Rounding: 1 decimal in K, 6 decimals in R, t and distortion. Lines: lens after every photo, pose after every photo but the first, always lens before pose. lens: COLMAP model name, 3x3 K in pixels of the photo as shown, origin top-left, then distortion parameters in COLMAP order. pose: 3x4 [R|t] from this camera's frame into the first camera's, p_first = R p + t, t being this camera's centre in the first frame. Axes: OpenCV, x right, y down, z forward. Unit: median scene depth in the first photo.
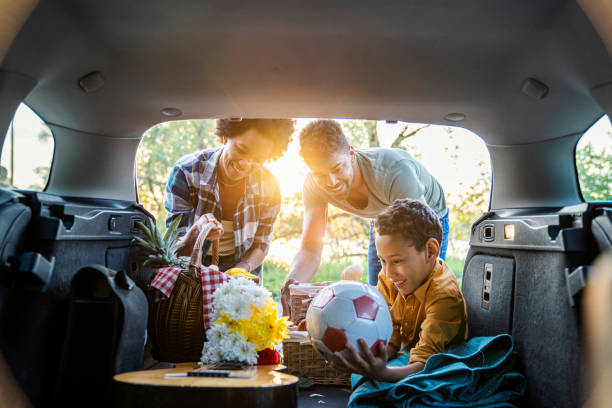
lens RADIAL K [[688.3, 0, 306.0], [0, 688.3, 204.0], [0, 0, 1]] dist [0.085400, 0.008909]
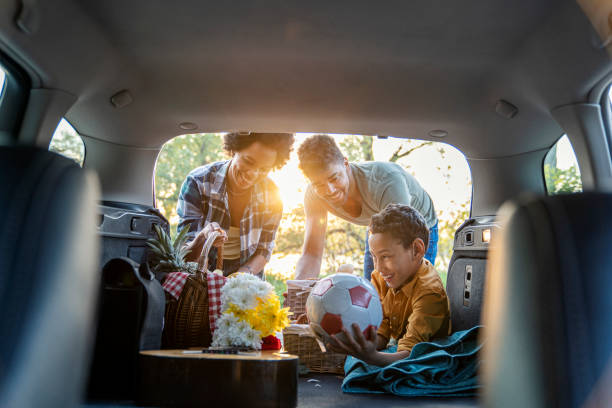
lens RADIAL K [[676.9, 0, 306.0], [0, 676.9, 204.0], [0, 0, 1]] dist [0.069856, -0.023480]
pose [[0.999917, 0.012219, 0.003965, -0.004683], [-0.012104, 0.999535, -0.027974, 0.021518], [-0.004305, 0.027924, 0.999601, -0.097782]]
